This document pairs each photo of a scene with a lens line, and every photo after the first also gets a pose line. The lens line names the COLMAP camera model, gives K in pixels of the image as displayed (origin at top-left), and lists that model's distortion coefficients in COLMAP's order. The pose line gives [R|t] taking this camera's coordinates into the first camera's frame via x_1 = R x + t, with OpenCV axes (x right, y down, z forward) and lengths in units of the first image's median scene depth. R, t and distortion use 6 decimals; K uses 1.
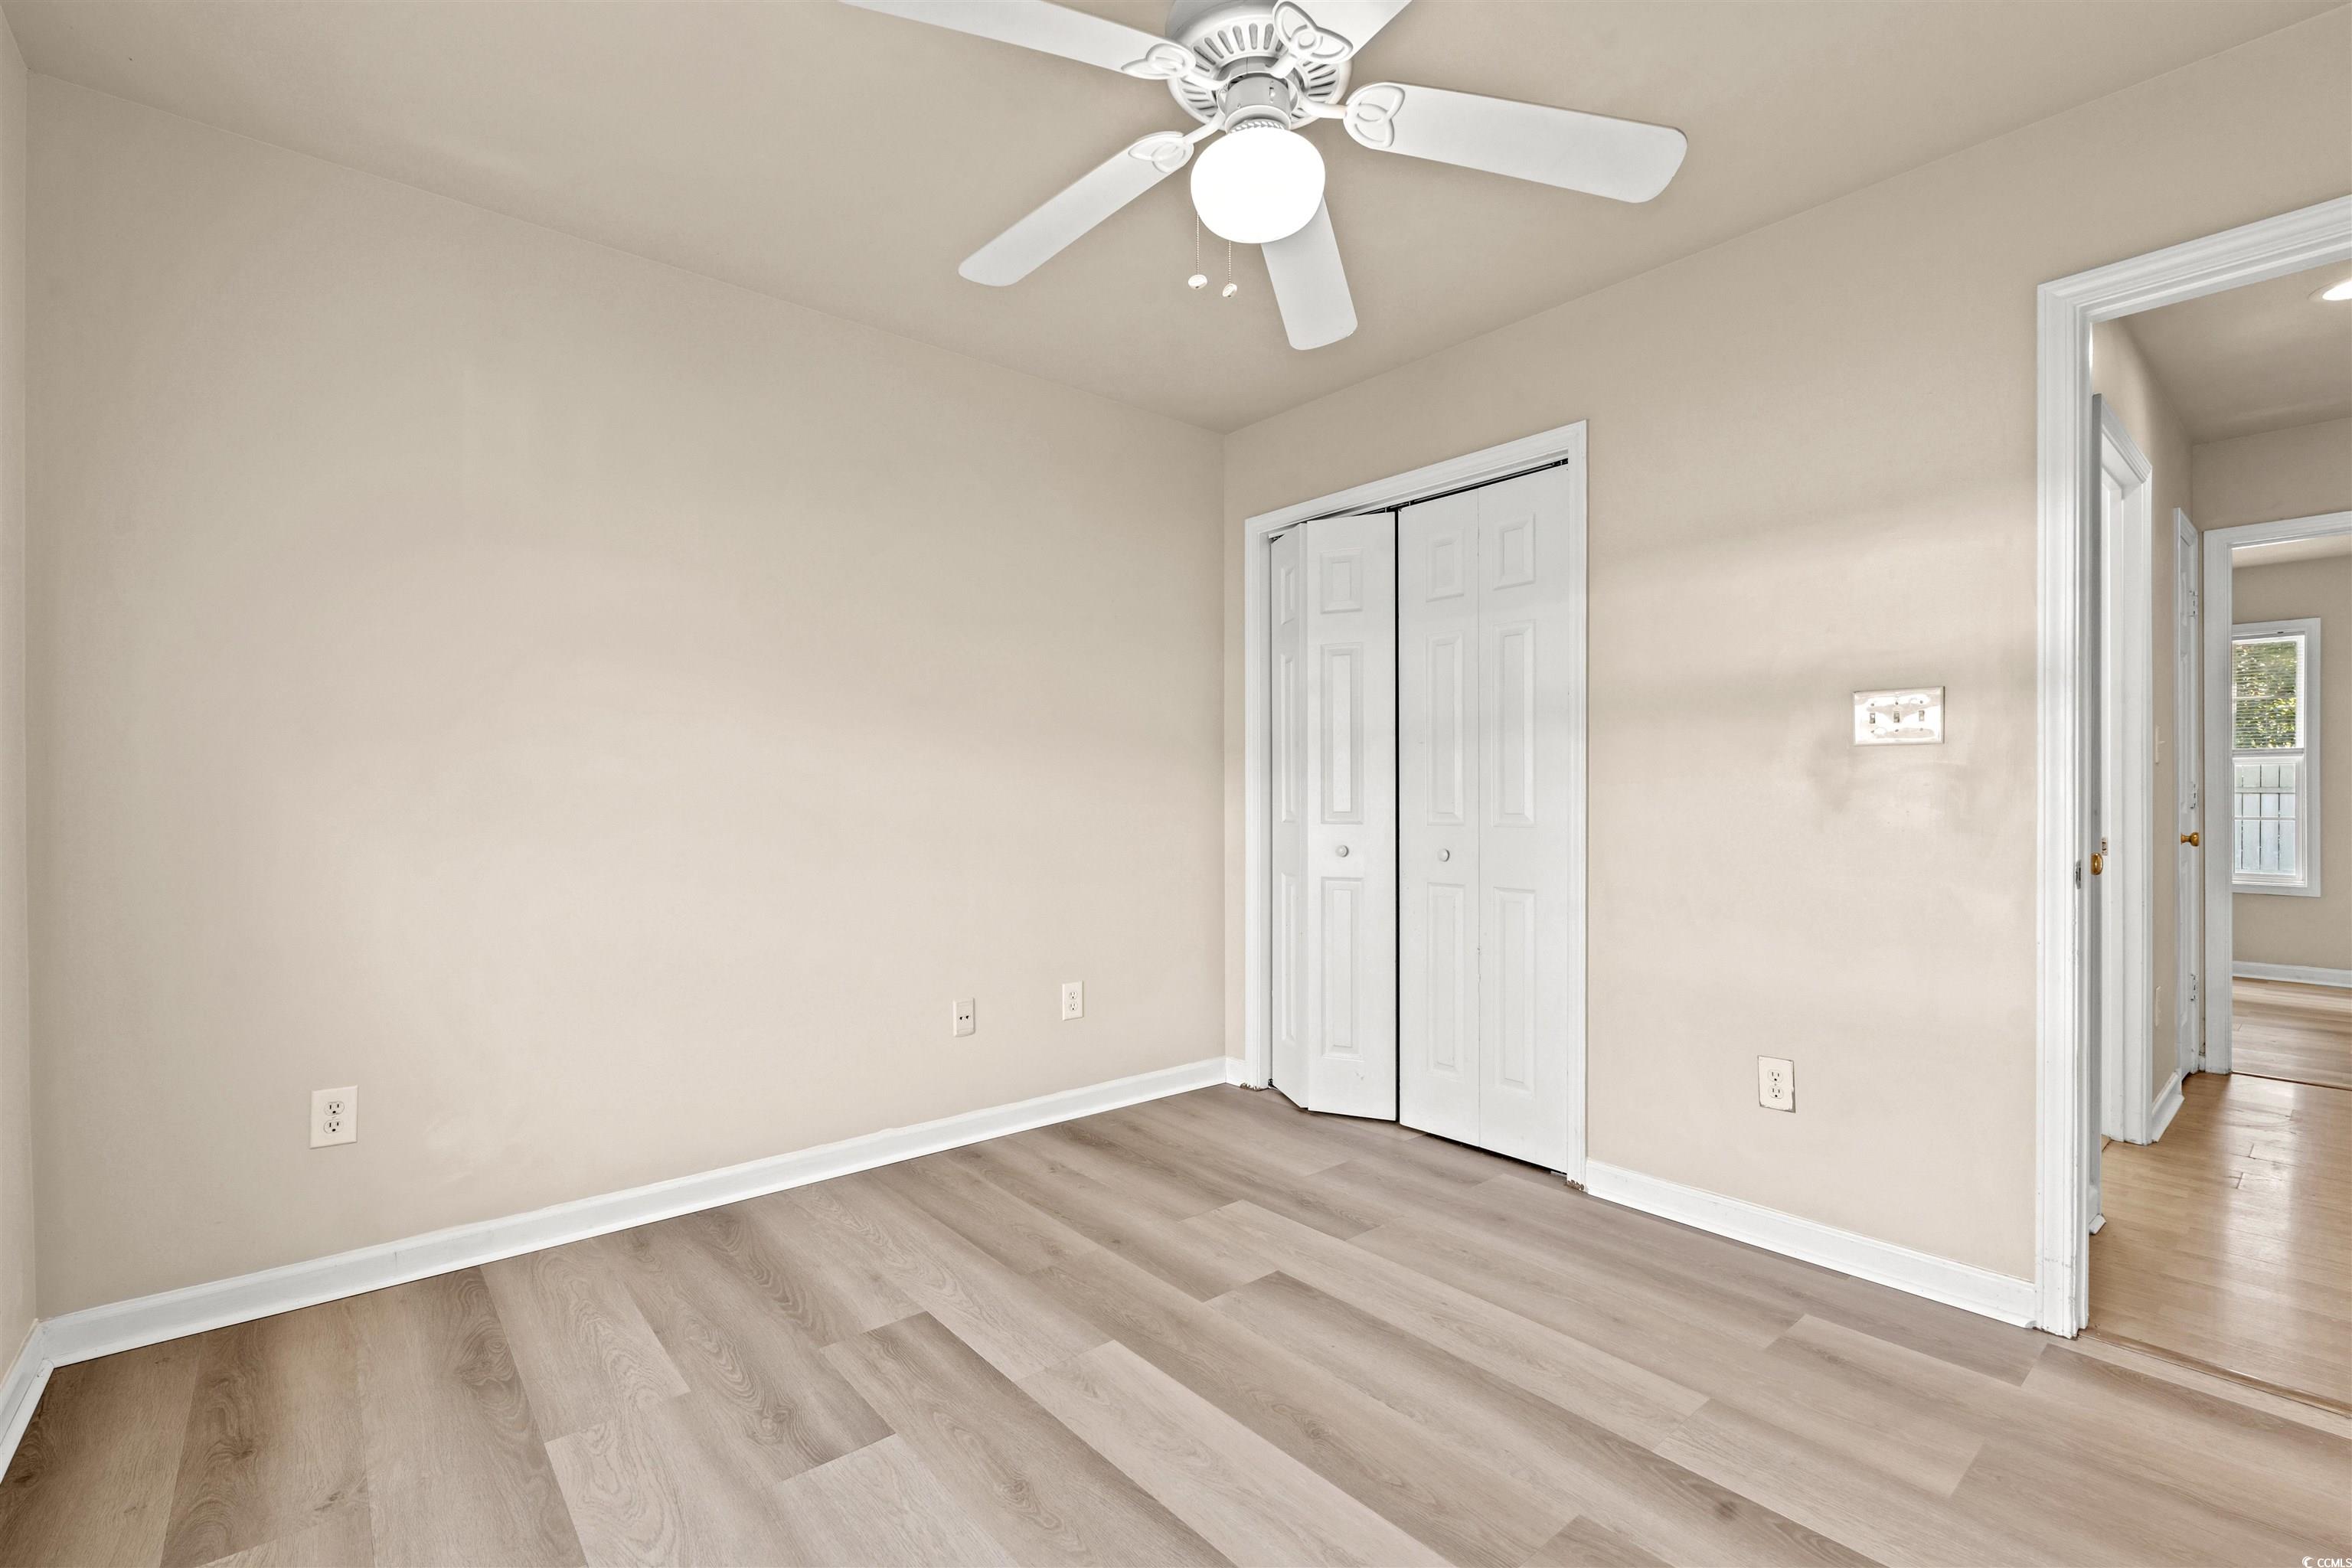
lens RADIAL K [[1039.0, 0, 1182.6], [0, 1039.0, 794.2], [0, 0, 1]] dist [-0.003611, -0.000377]
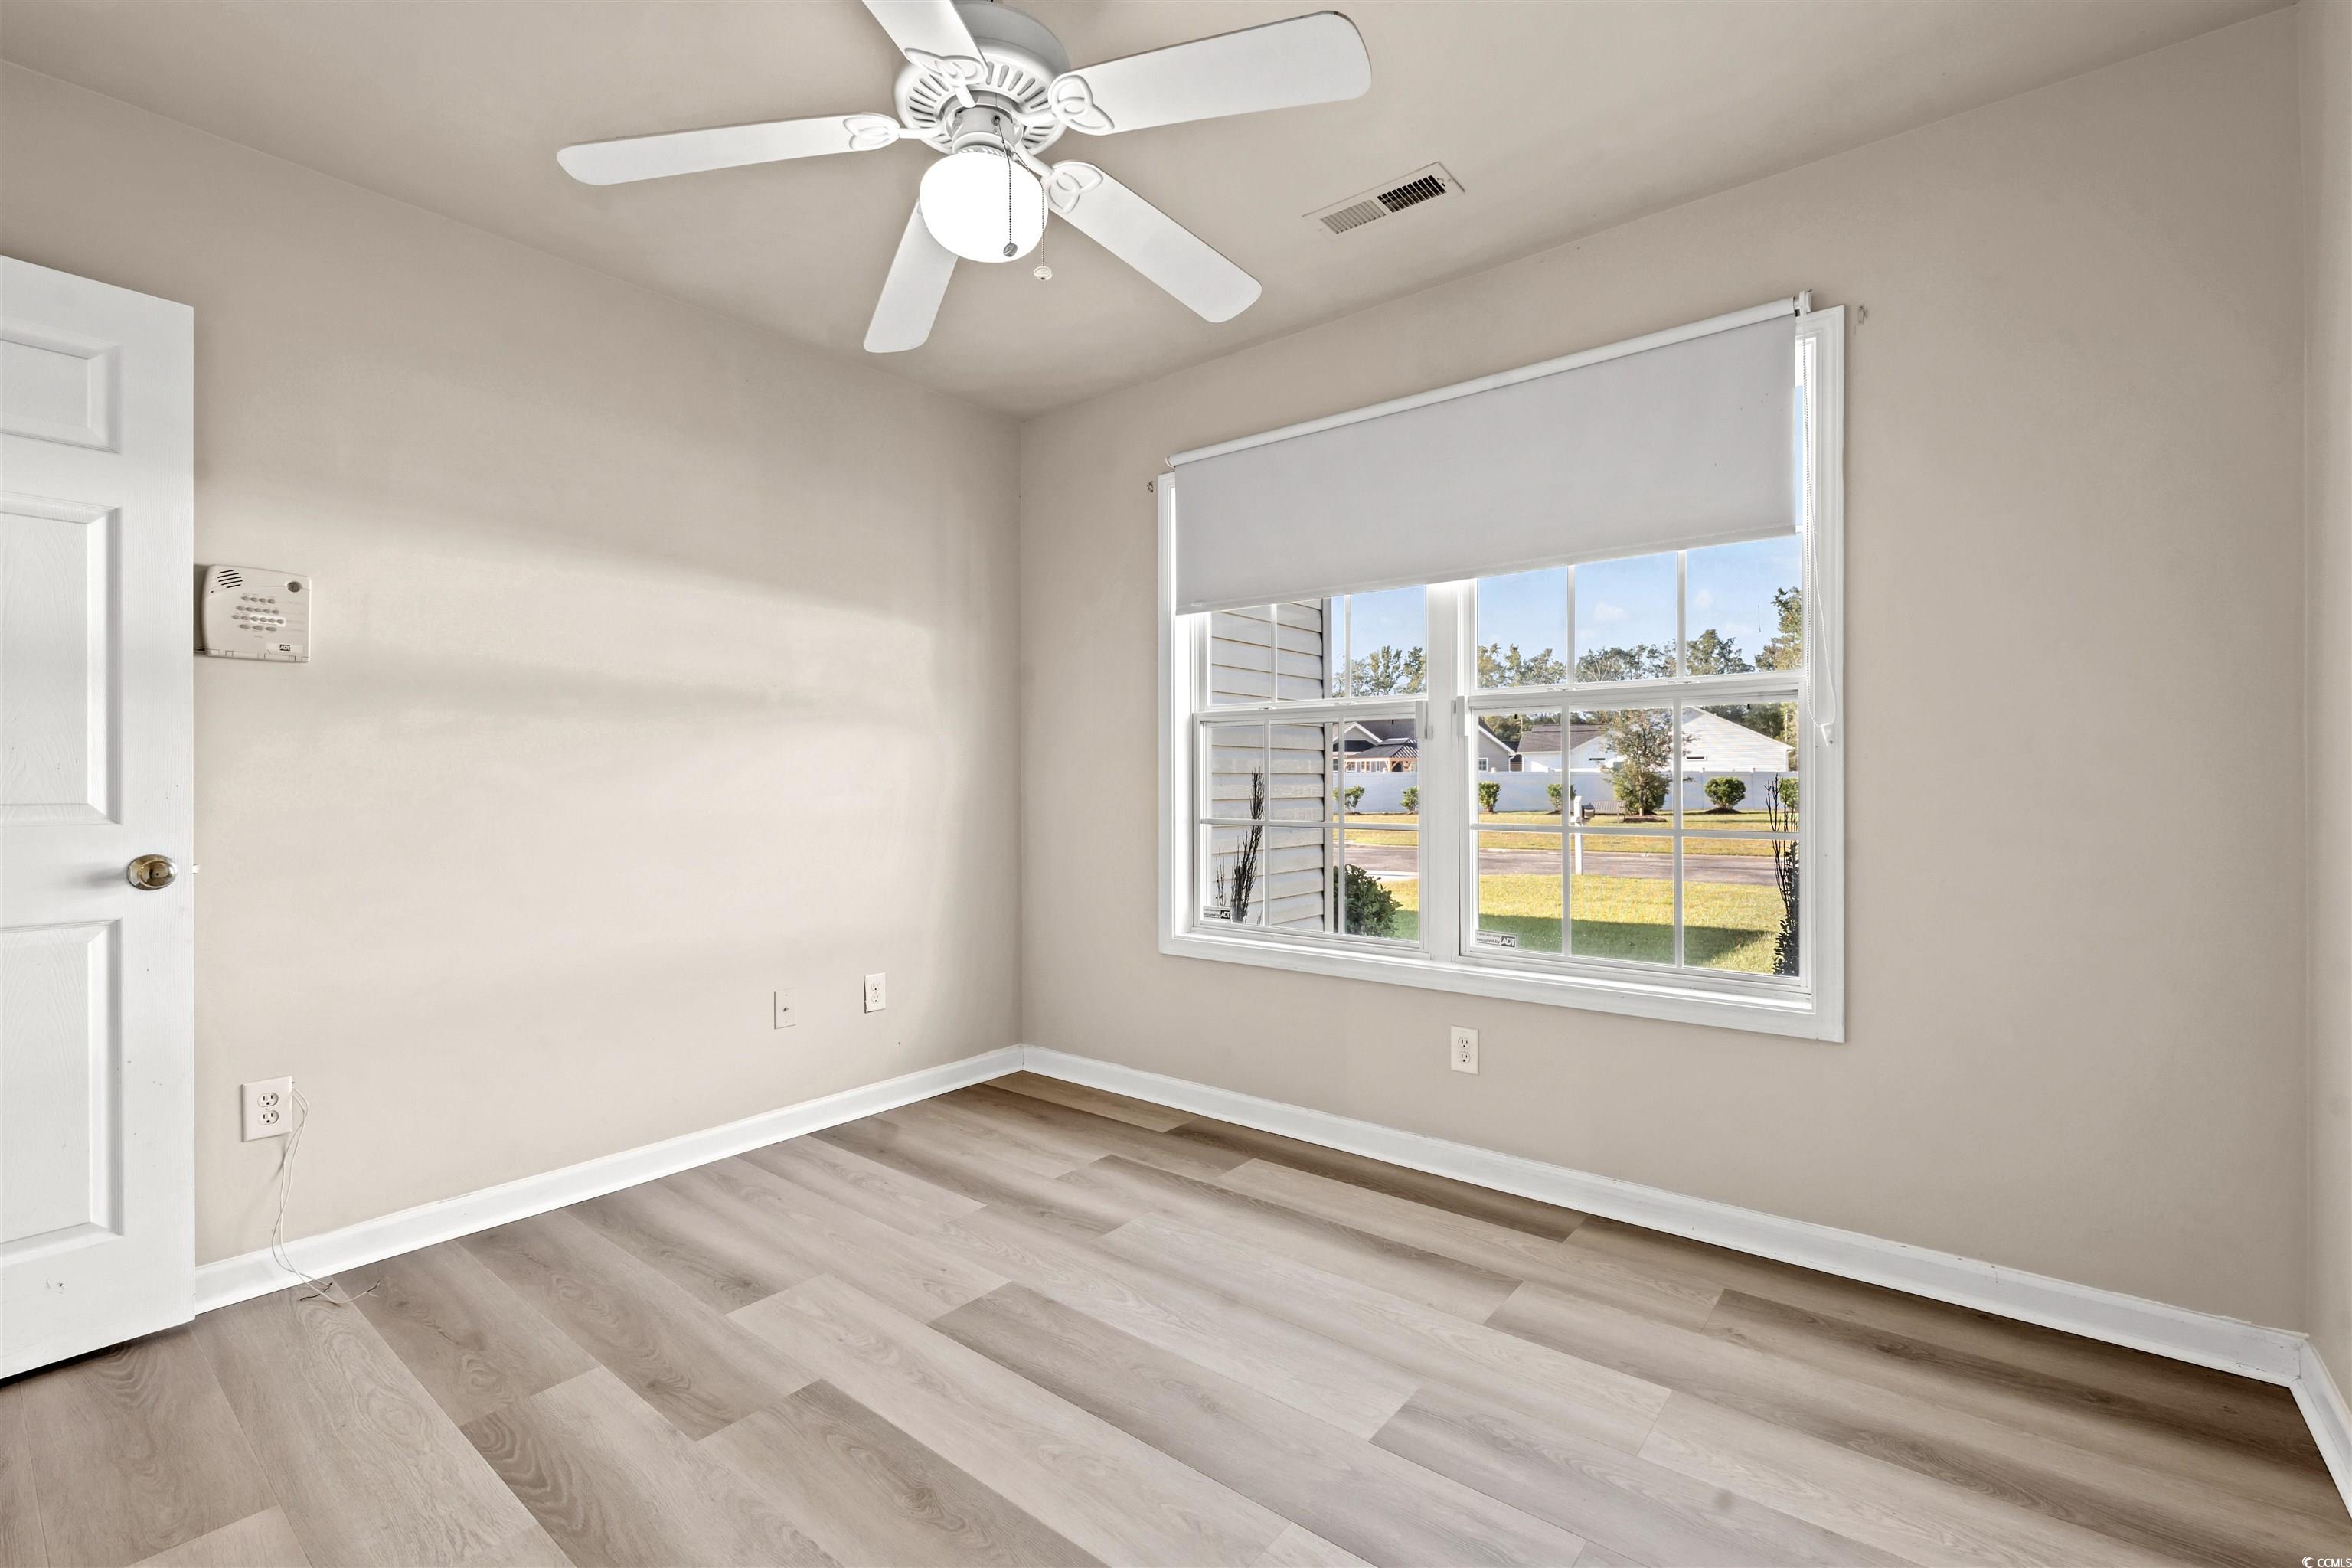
lens RADIAL K [[1029.6, 0, 1179.4], [0, 1029.6, 779.3], [0, 0, 1]] dist [-0.002368, 0.000103]
pose [[-0.983111, 0.006399, -0.182897, 0.055021], [0.006034, 0.999979, 0.002550, -0.002645], [0.182909, 0.001403, -0.983129, 1.573151]]
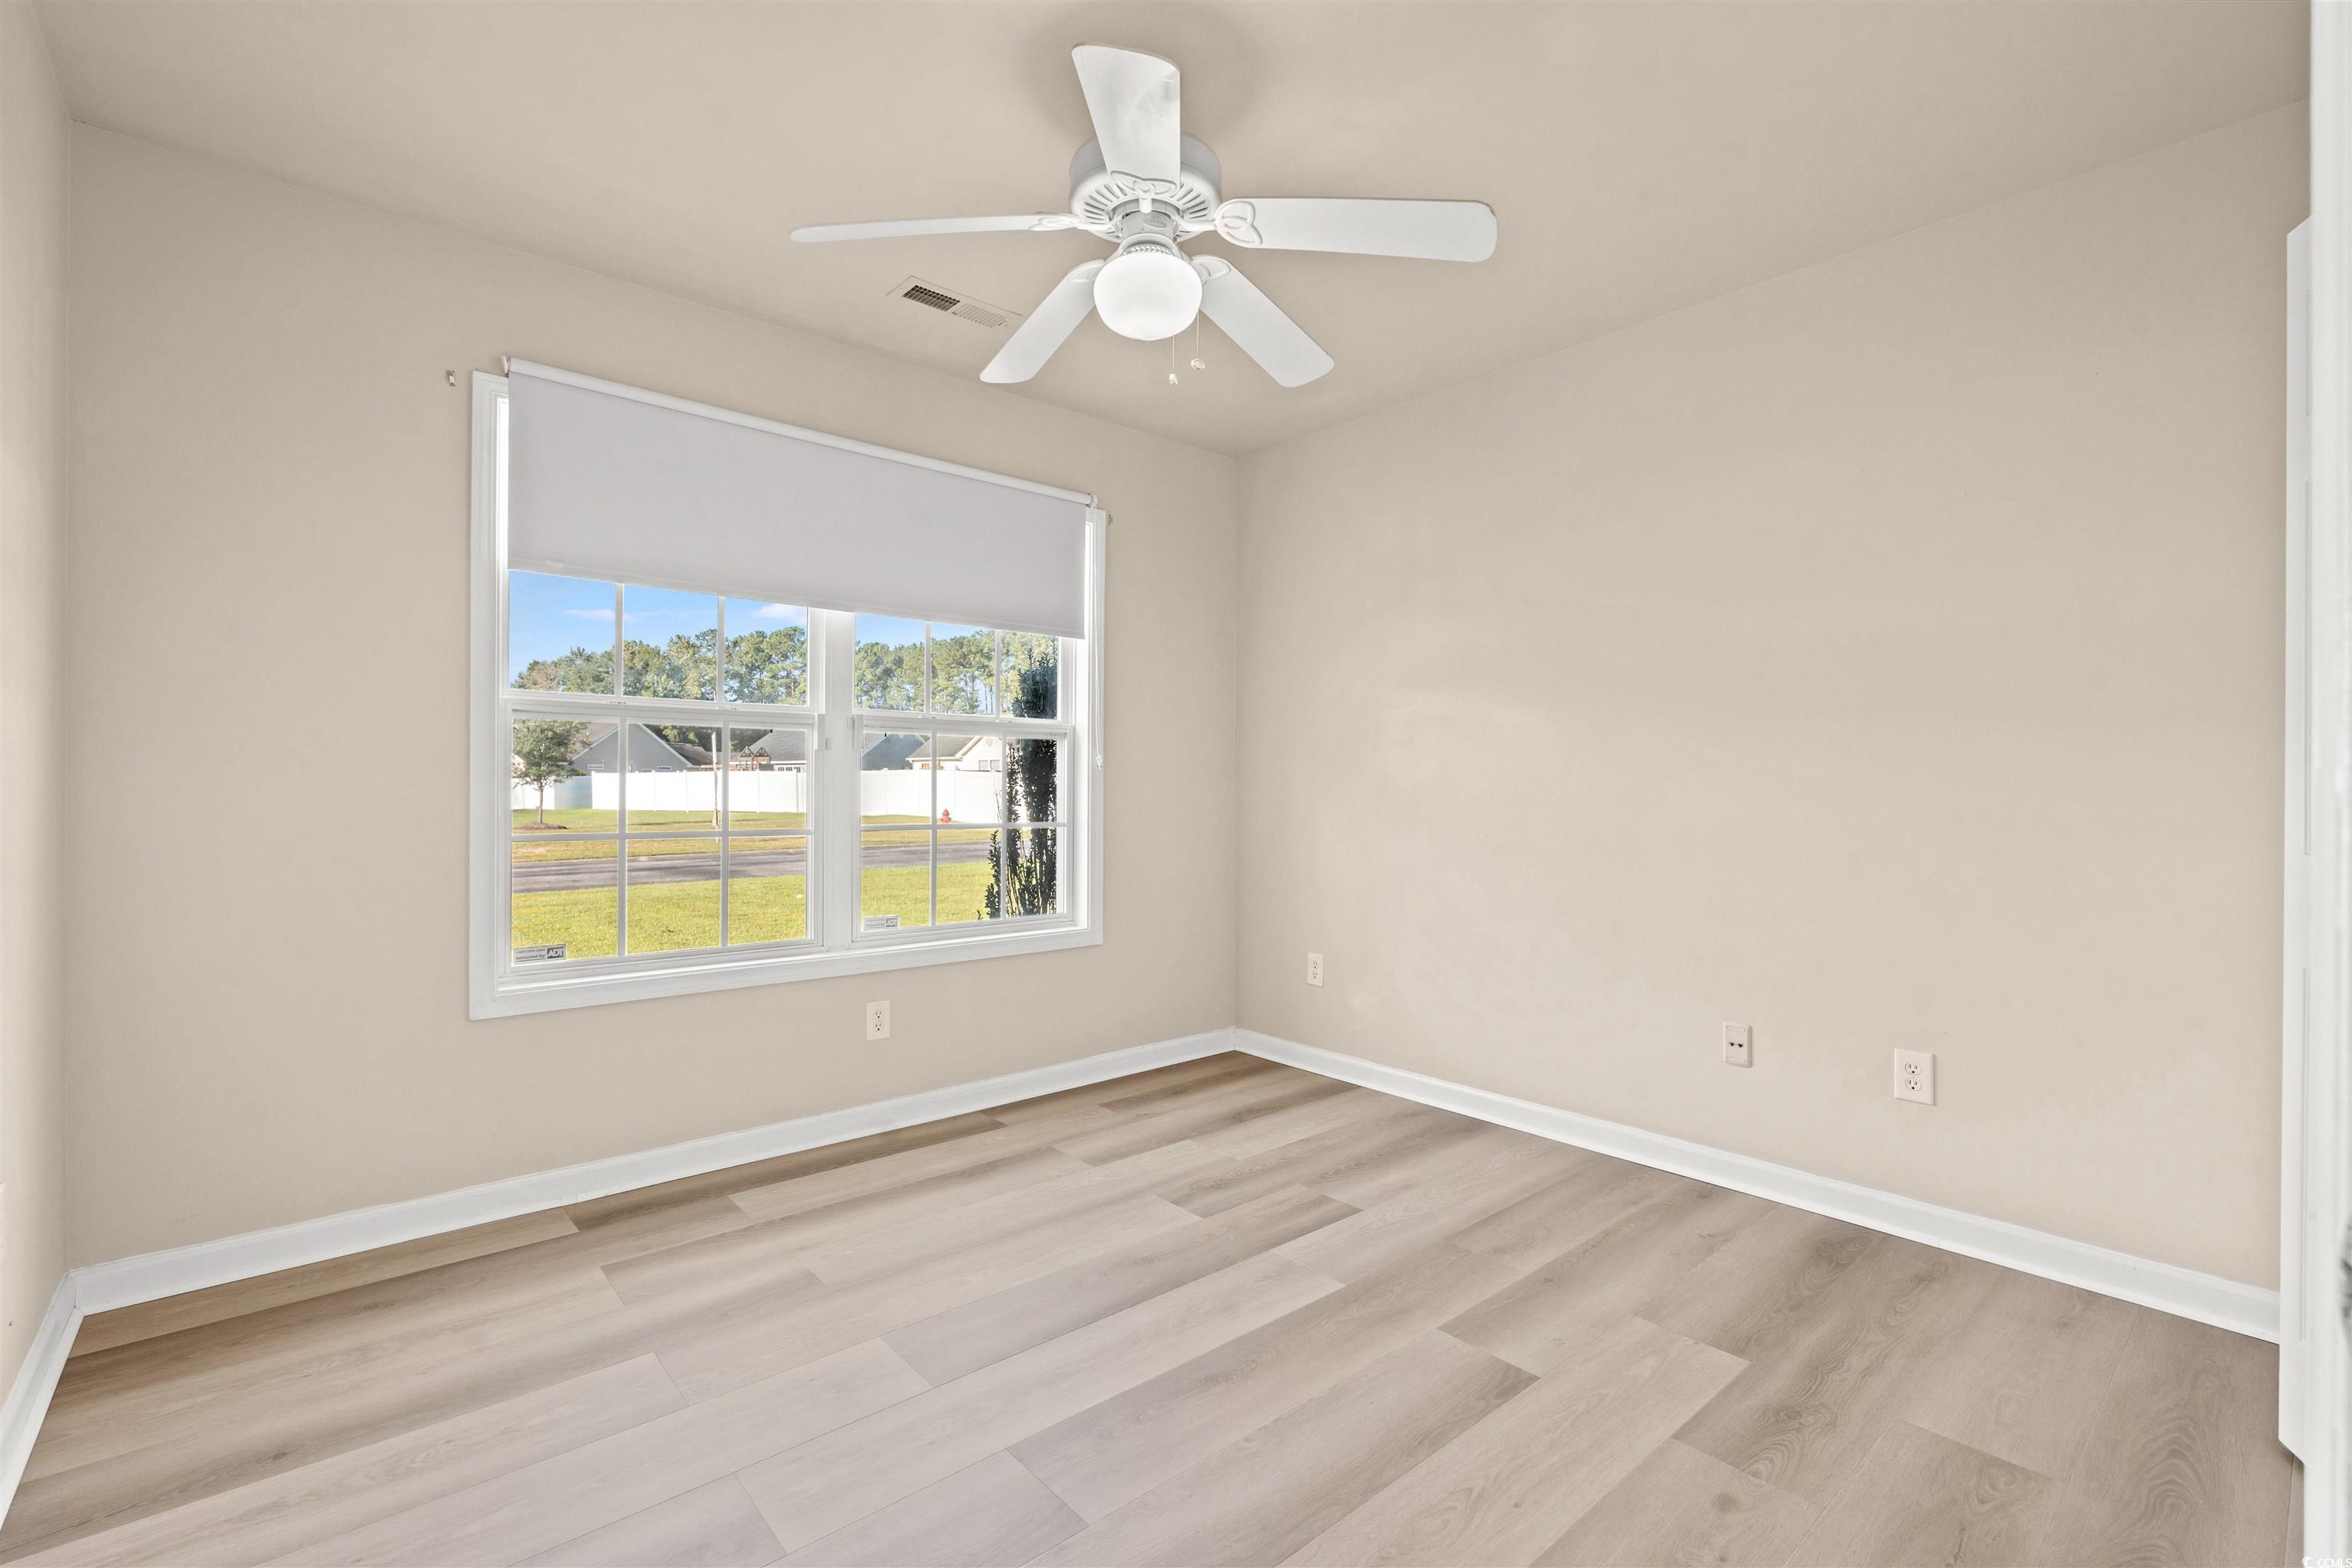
lens RADIAL K [[1029.6, 0, 1179.4], [0, 1029.6, 779.3], [0, 0, 1]] dist [-0.002368, 0.000103]
pose [[0.010703, -0.007801, -0.999912, 0.984569], [-0.005680, 0.999953, -0.007862, 0.001456], [0.999927, 0.005764, 0.010658, 0.781106]]
